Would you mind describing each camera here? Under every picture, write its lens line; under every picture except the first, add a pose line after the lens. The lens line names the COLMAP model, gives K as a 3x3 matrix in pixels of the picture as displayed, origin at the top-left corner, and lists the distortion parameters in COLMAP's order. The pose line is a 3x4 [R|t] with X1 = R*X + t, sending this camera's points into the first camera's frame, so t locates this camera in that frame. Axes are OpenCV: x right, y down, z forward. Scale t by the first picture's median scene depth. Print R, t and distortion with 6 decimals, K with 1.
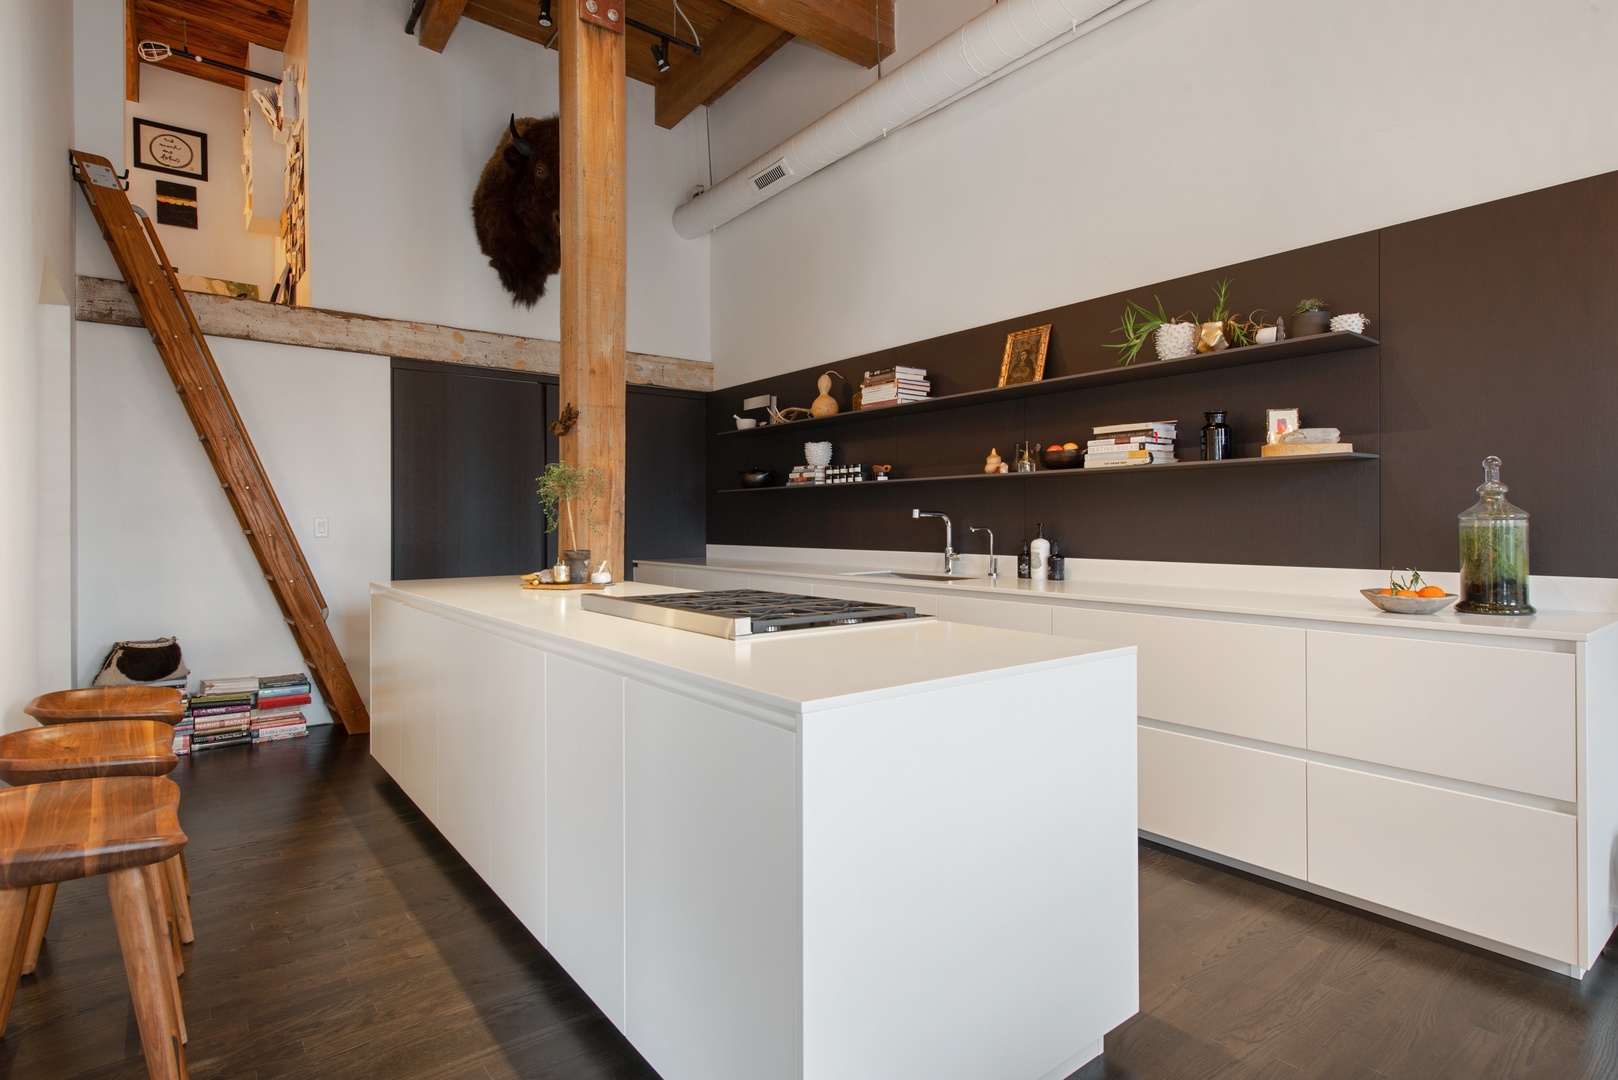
lens RADIAL K [[857.5, 0, 817.2], [0, 857.5, 516.1], [0, 0, 1]] dist [0.005299, 0.001621]
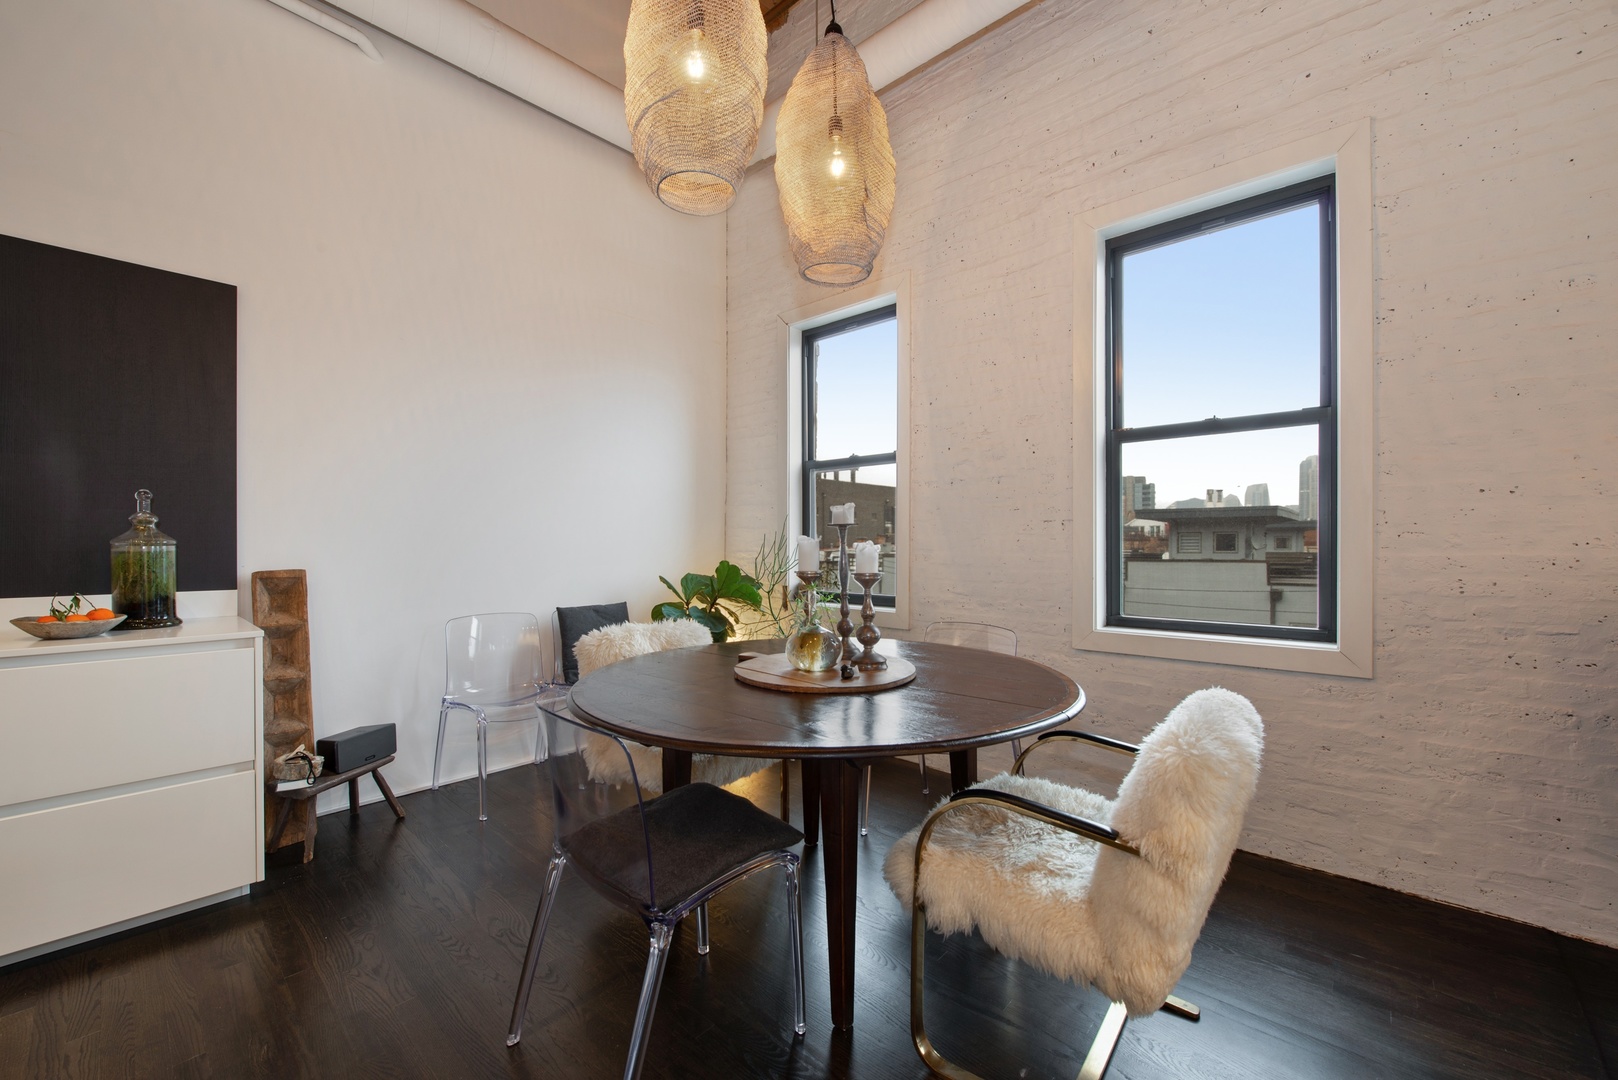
lens RADIAL K [[644.4, 0, 802.9], [0, 644.4, 544.8], [0, 0, 1]] dist [-0.007330, -0.000892]
pose [[-0.180754, 0.010000, 0.983477, -0.199271], [-0.001861, 0.999943, -0.010509, 0.010419], [-0.983527, -0.003730, -0.180725, 0.293115]]
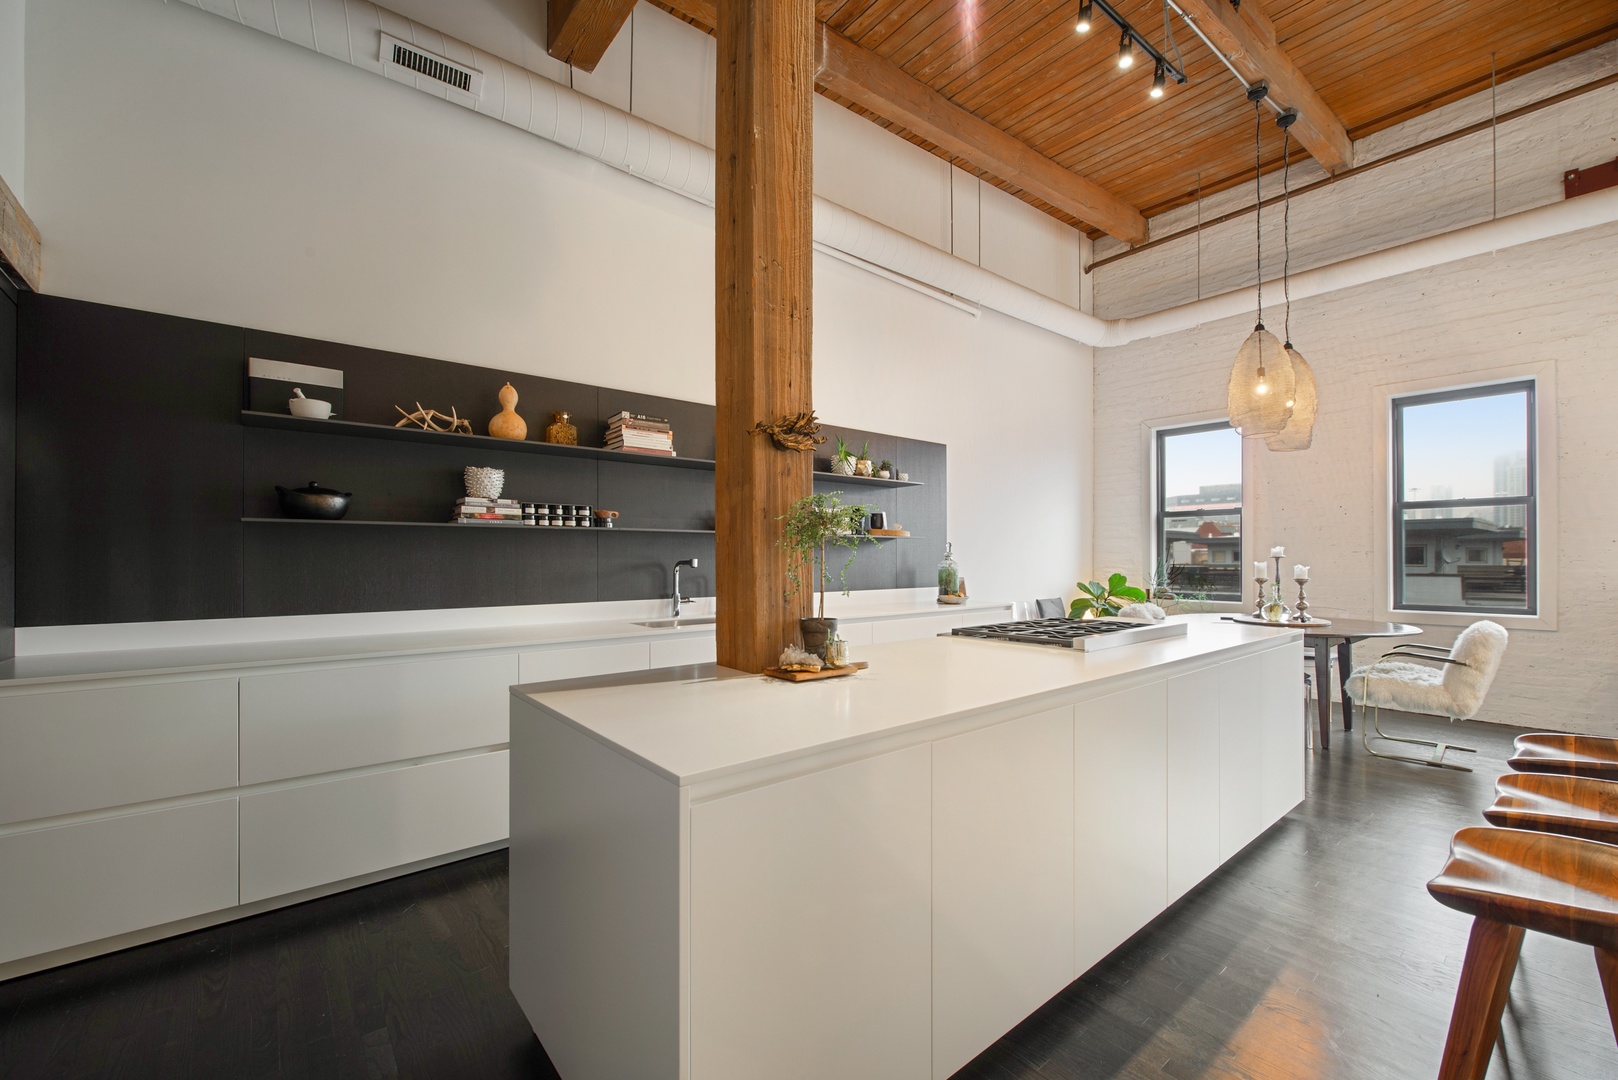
lens RADIAL K [[667.0, 0, 807.5], [0, 667.0, 554.2], [0, 0, 1]] dist [0.000700, -0.001496]
pose [[-0.039596, 0.015485, 0.999096, -1.177147], [-0.000976, 0.999879, -0.015536, -0.001677], [-0.999215, -0.001591, -0.039576, 1.442457]]
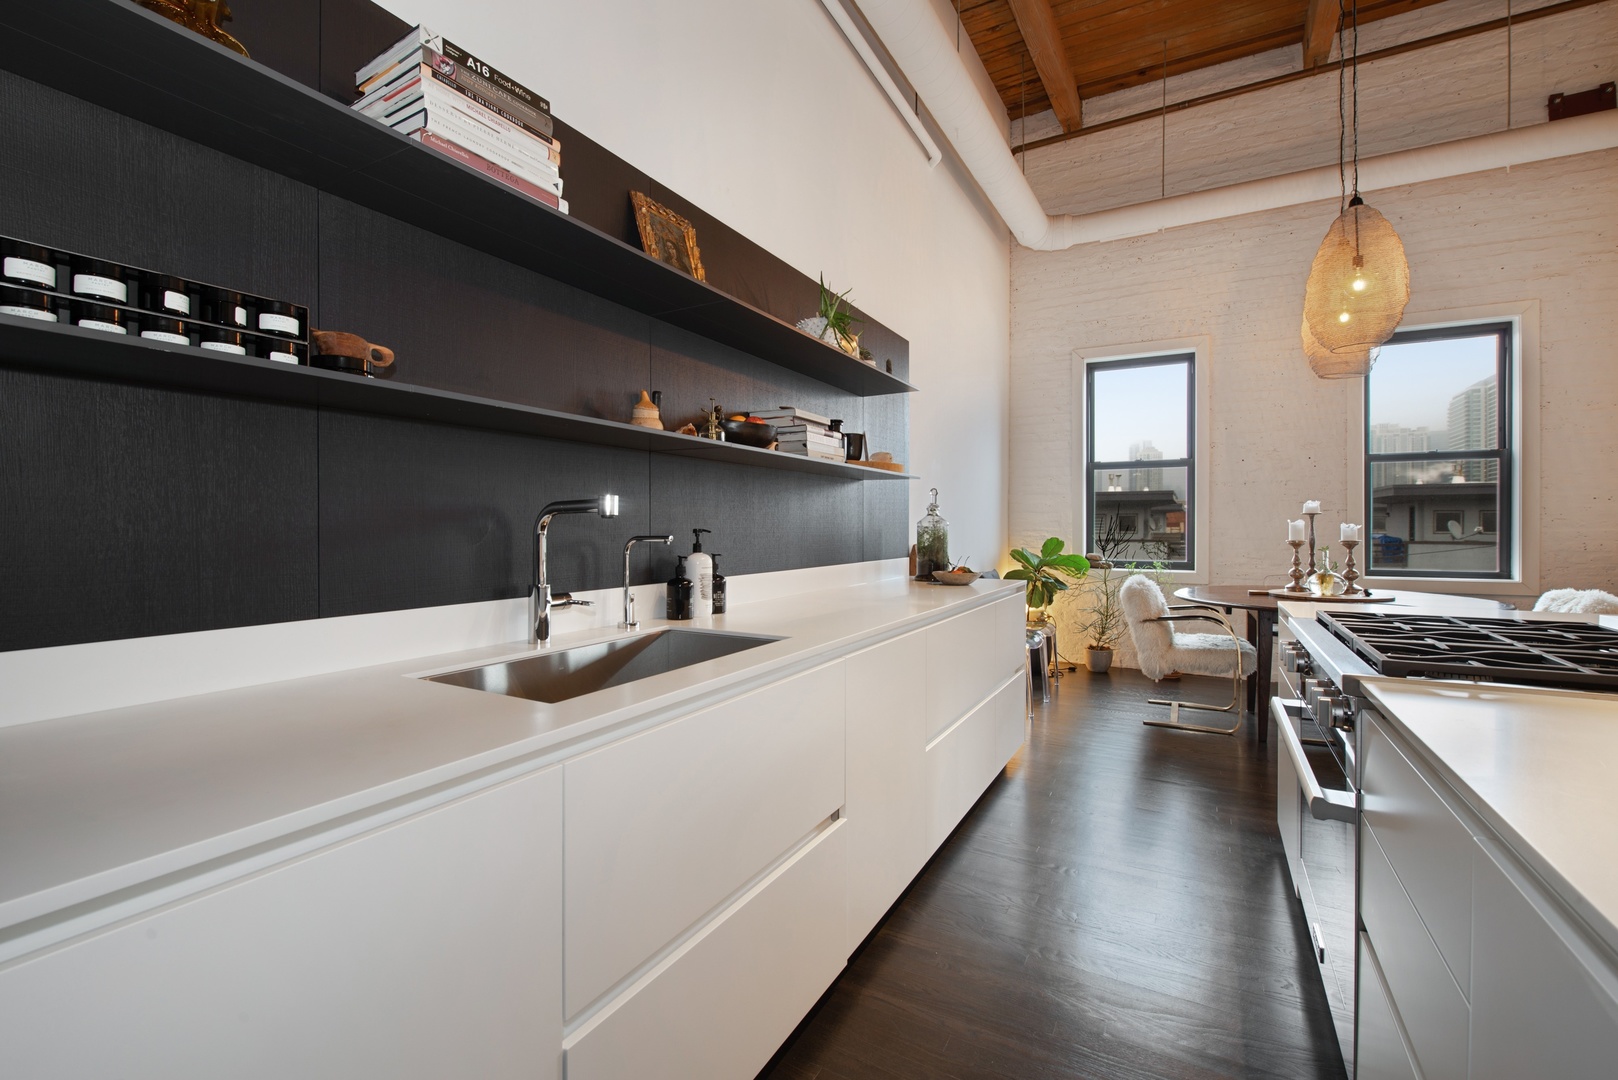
lens RADIAL K [[712.8, 0, 804.5], [0, 712.8, 528.5], [0, 0, 1]] dist [-0.004617, -0.001085]
pose [[-0.398770, 0.007702, 0.917019, -0.385487], [0.001553, 0.999969, -0.007724, 0.018186], [-0.917050, -0.001656, -0.398770, 1.702065]]
